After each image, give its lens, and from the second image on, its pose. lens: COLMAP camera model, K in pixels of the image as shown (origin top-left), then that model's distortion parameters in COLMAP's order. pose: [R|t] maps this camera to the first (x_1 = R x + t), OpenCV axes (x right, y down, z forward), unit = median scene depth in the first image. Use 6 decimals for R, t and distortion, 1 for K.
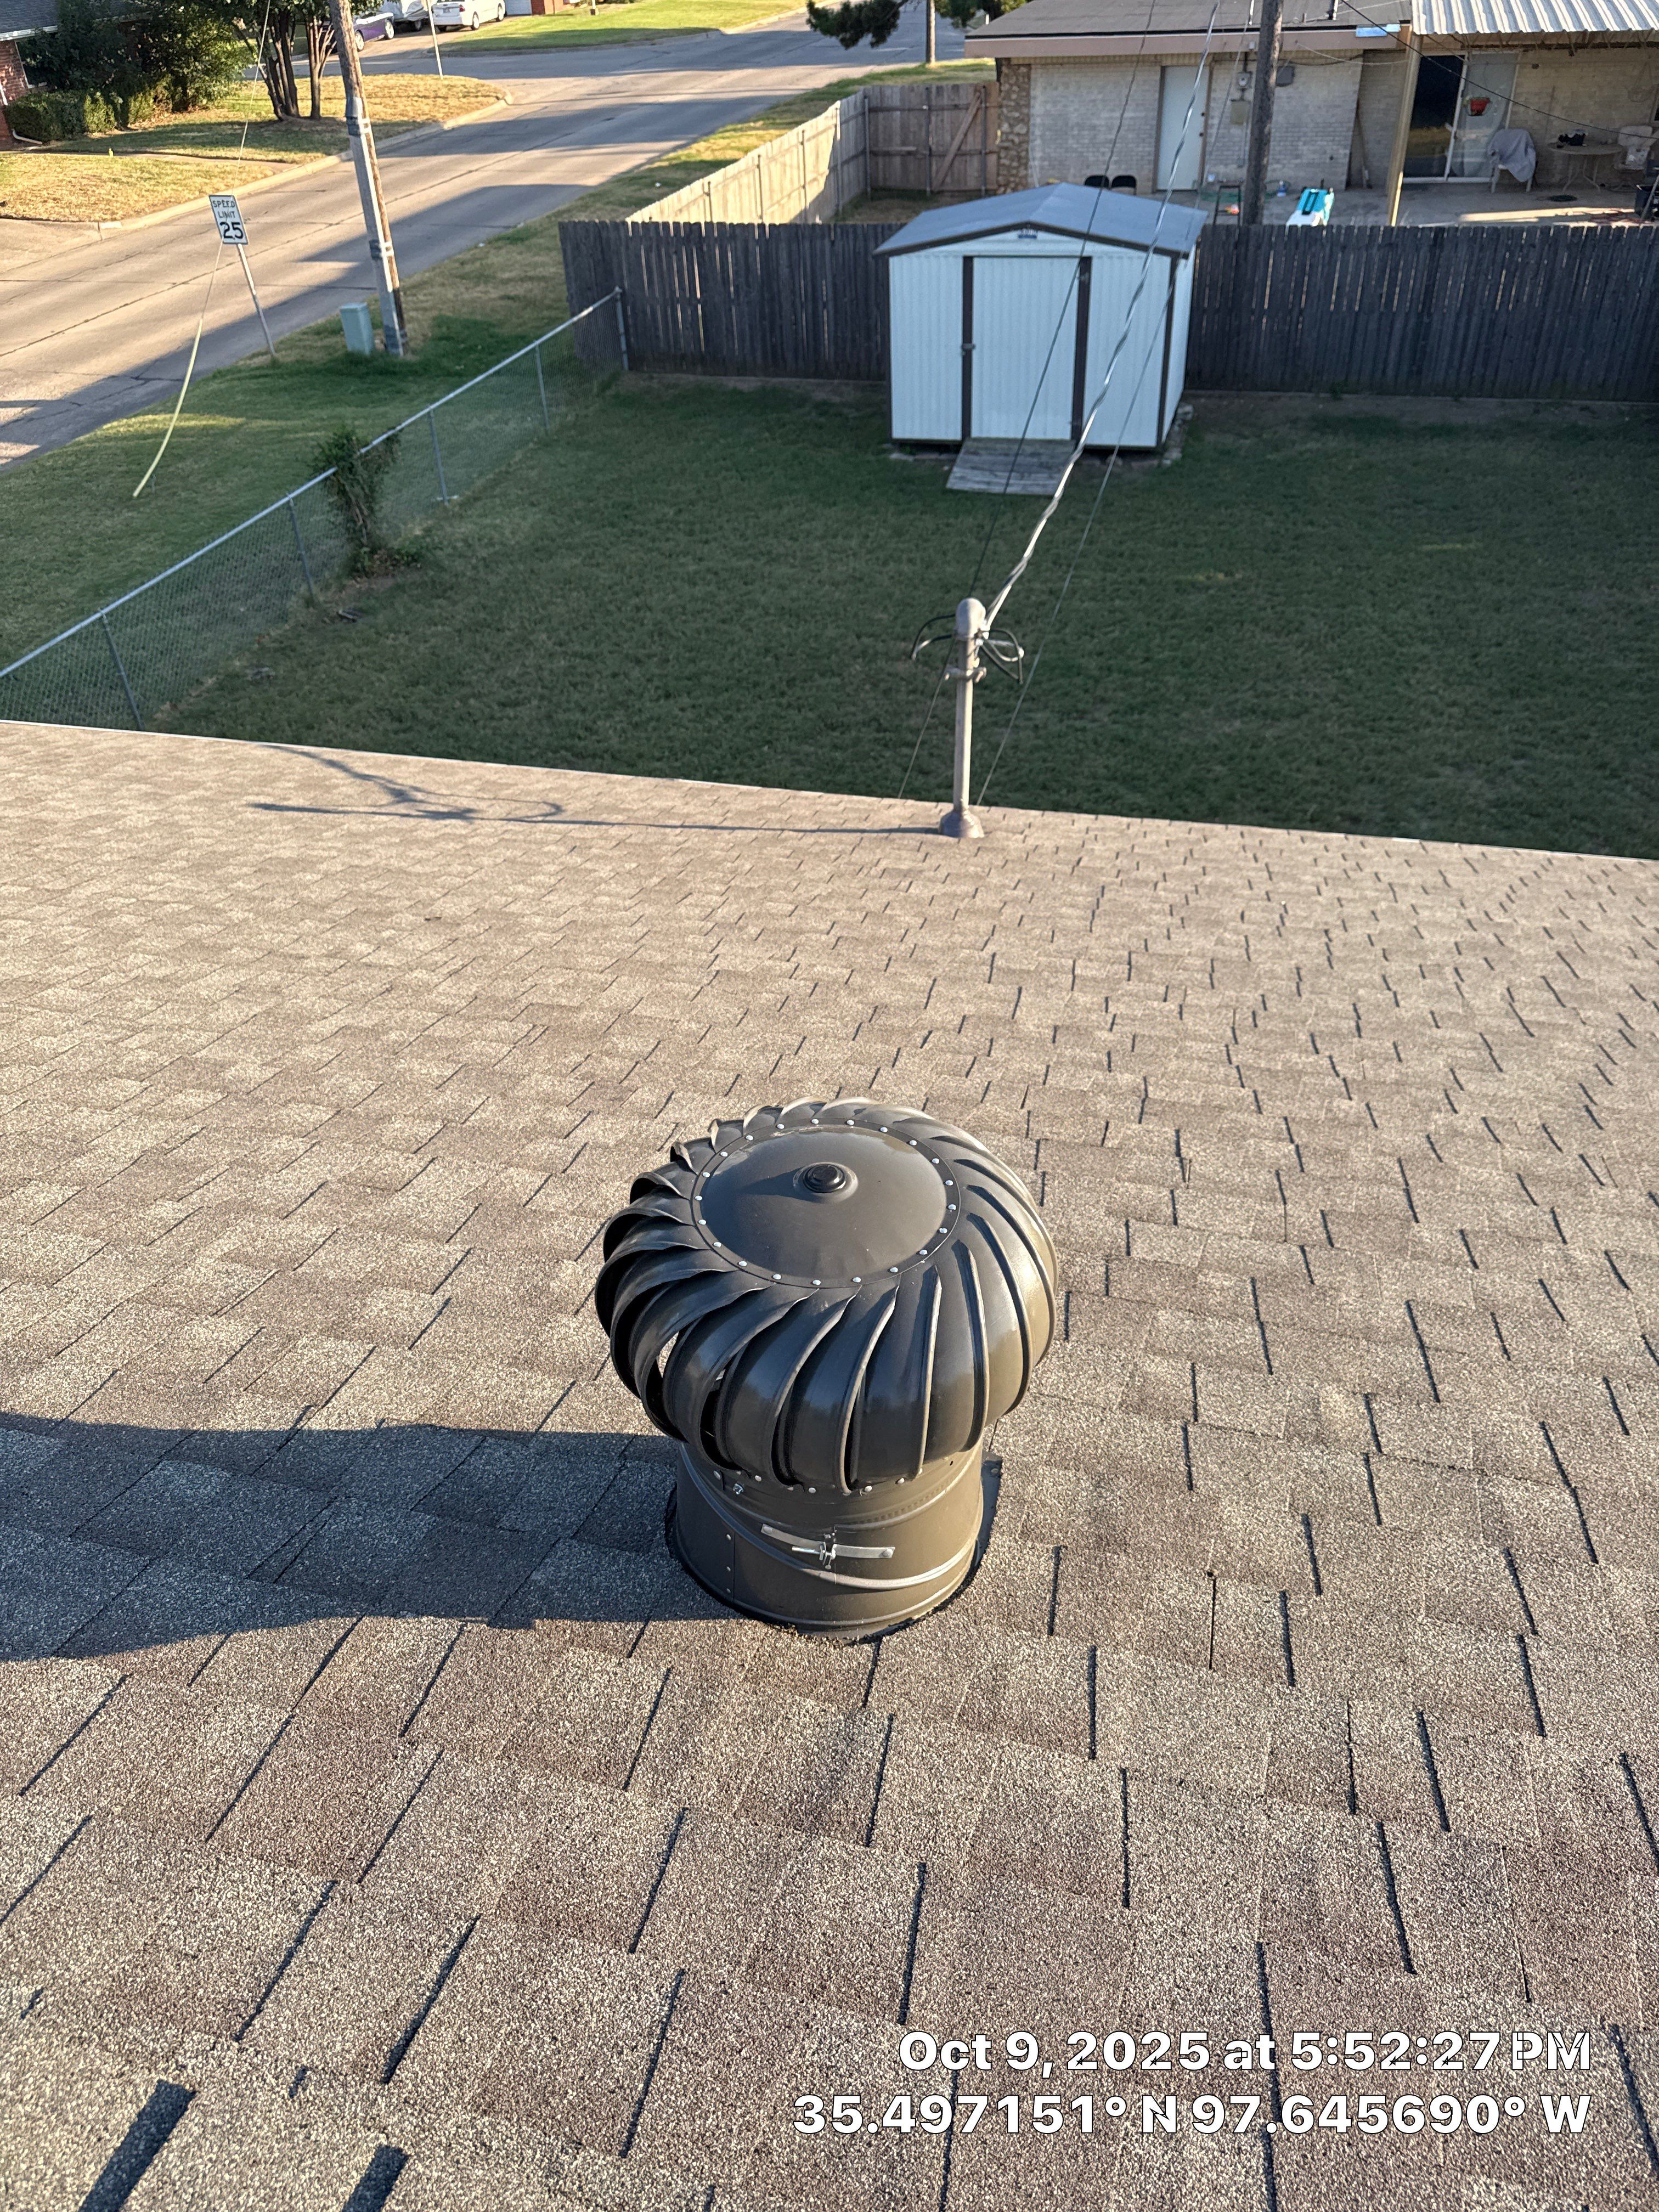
lens RADIAL K [[1550.1, 0, 840.0], [0, 1550.1, 1095.0], [0, 0, 1]] dist [0.026619, -0.028213]
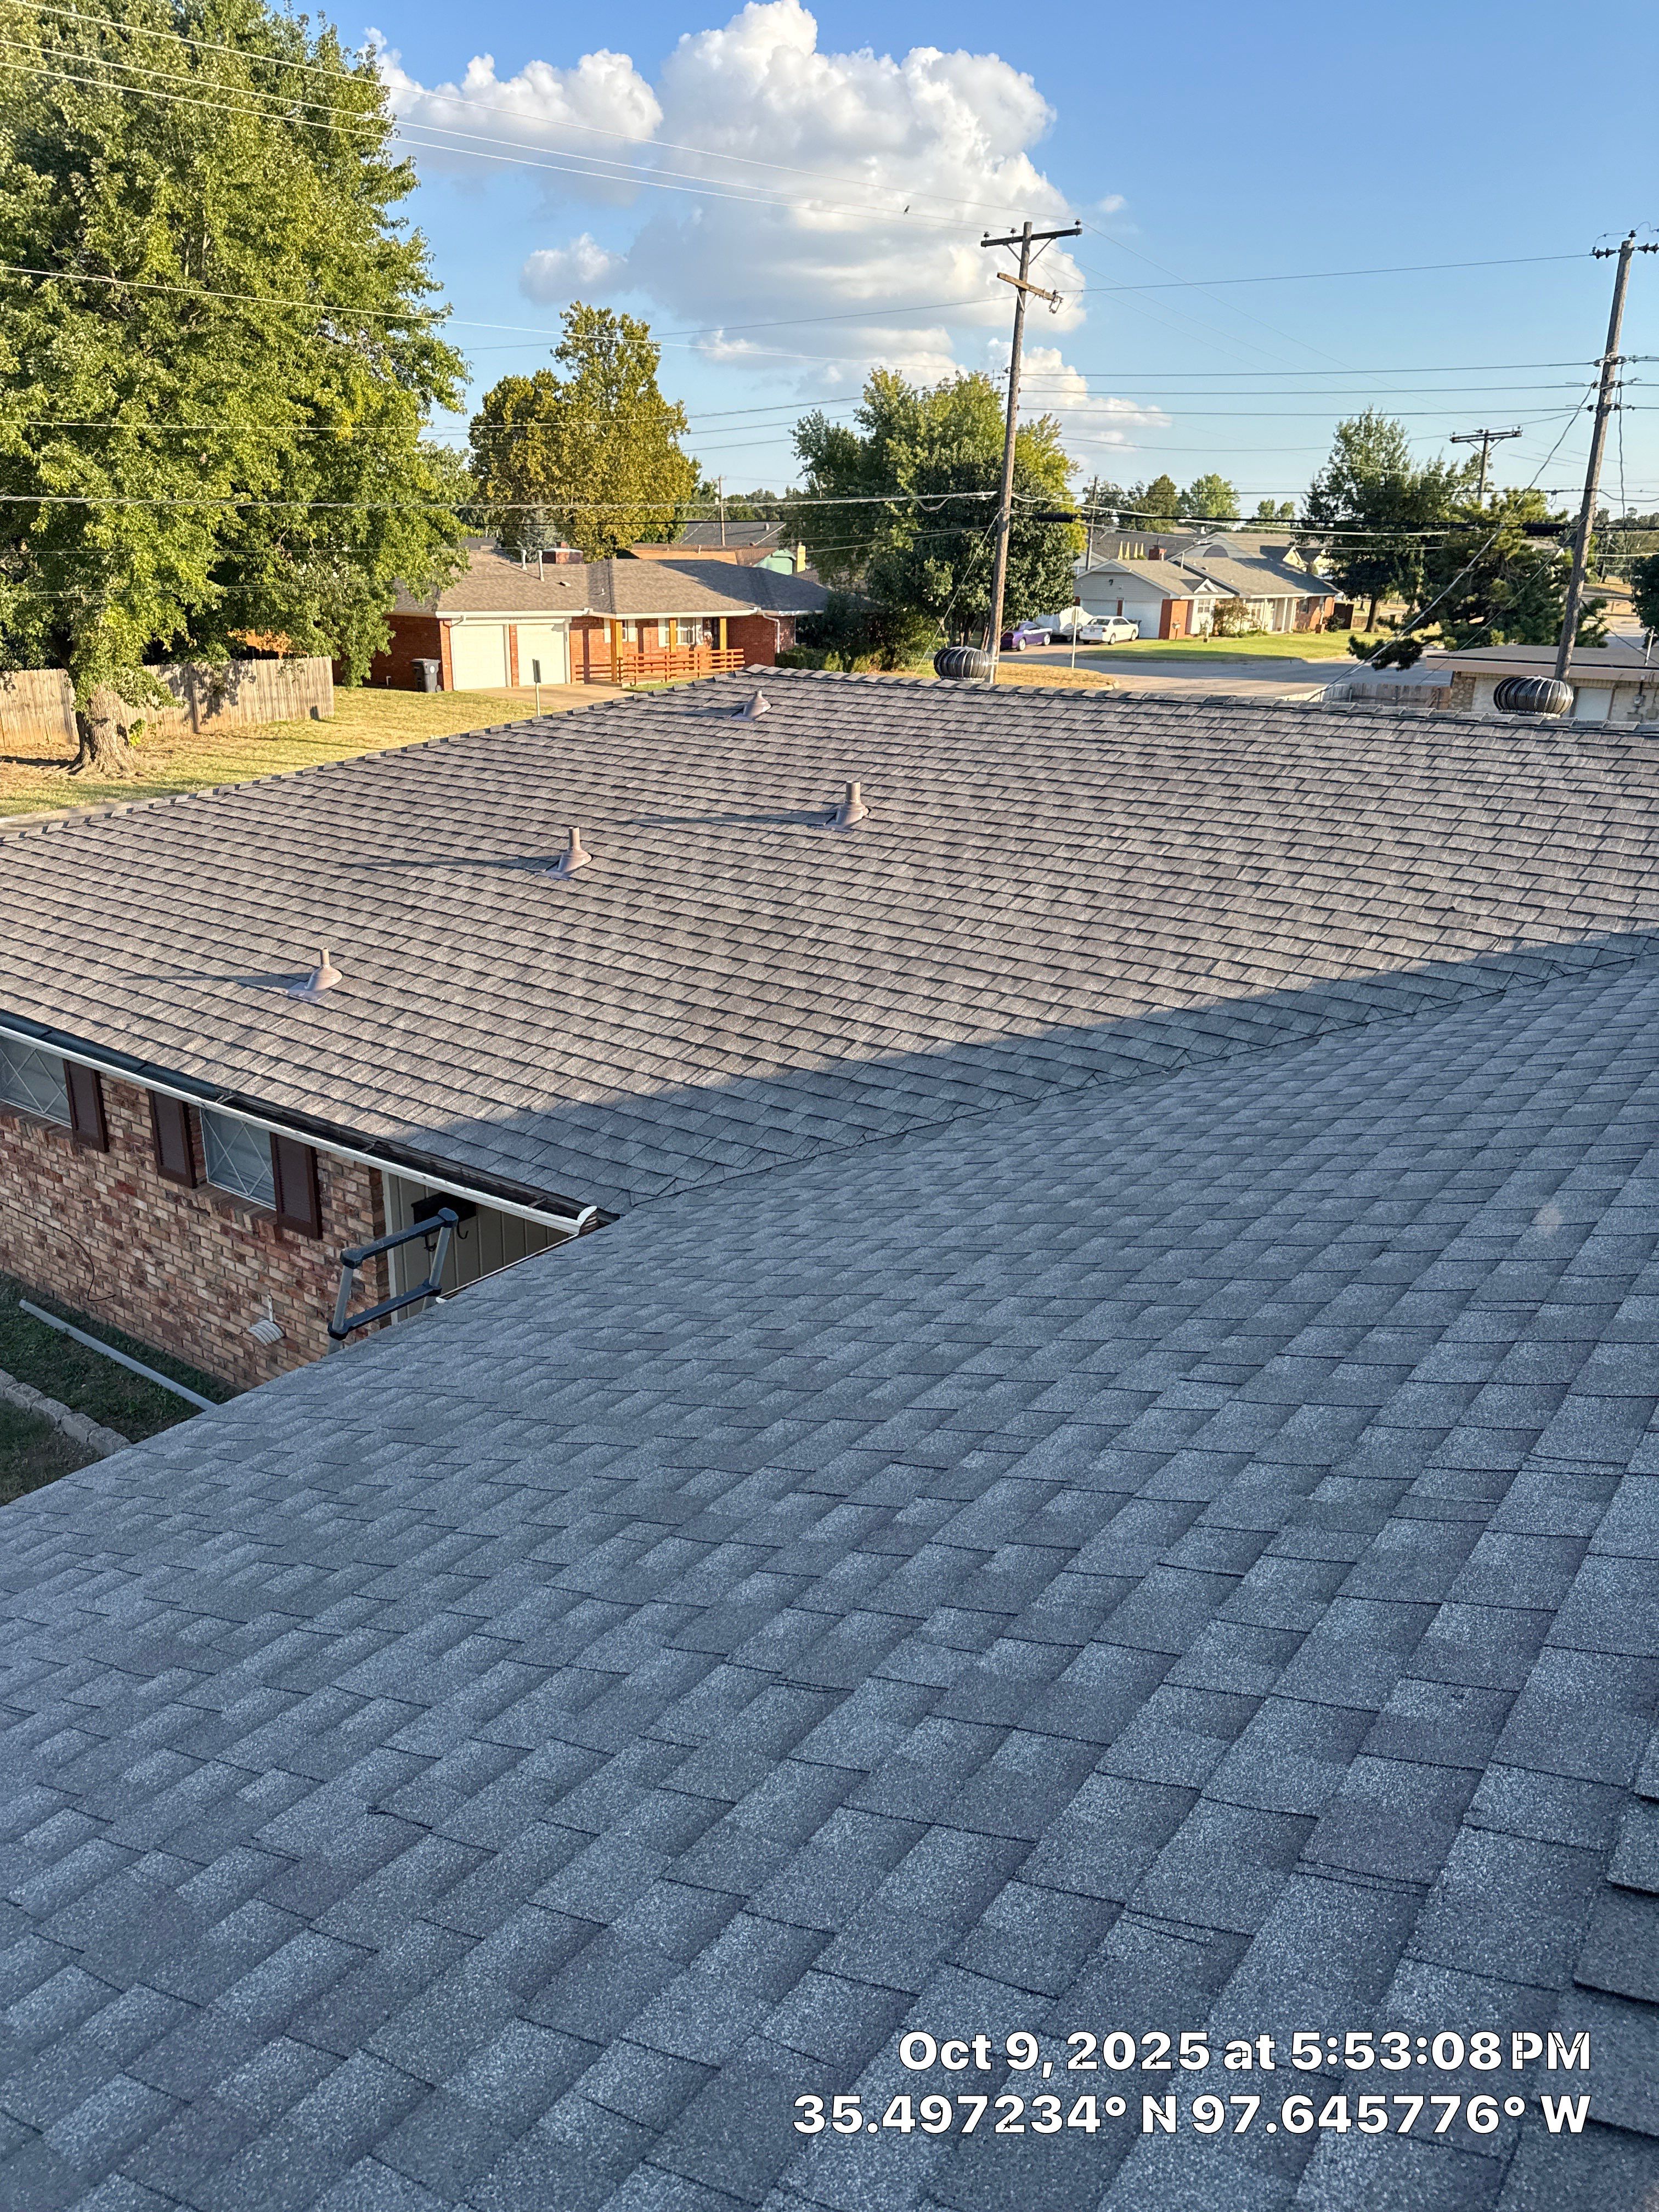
lens RADIAL K [[1550.1, 0, 826.3], [0, 1550.1, 1090.3], [0, 0, 1]] dist [0.026619, -0.028213]
pose [[0.927047, 0.173982, -0.332137, 0.067219], [-0.271779, 0.922059, -0.275578, 0.132275], [0.258304, 0.345741, 0.902077, -0.166276]]
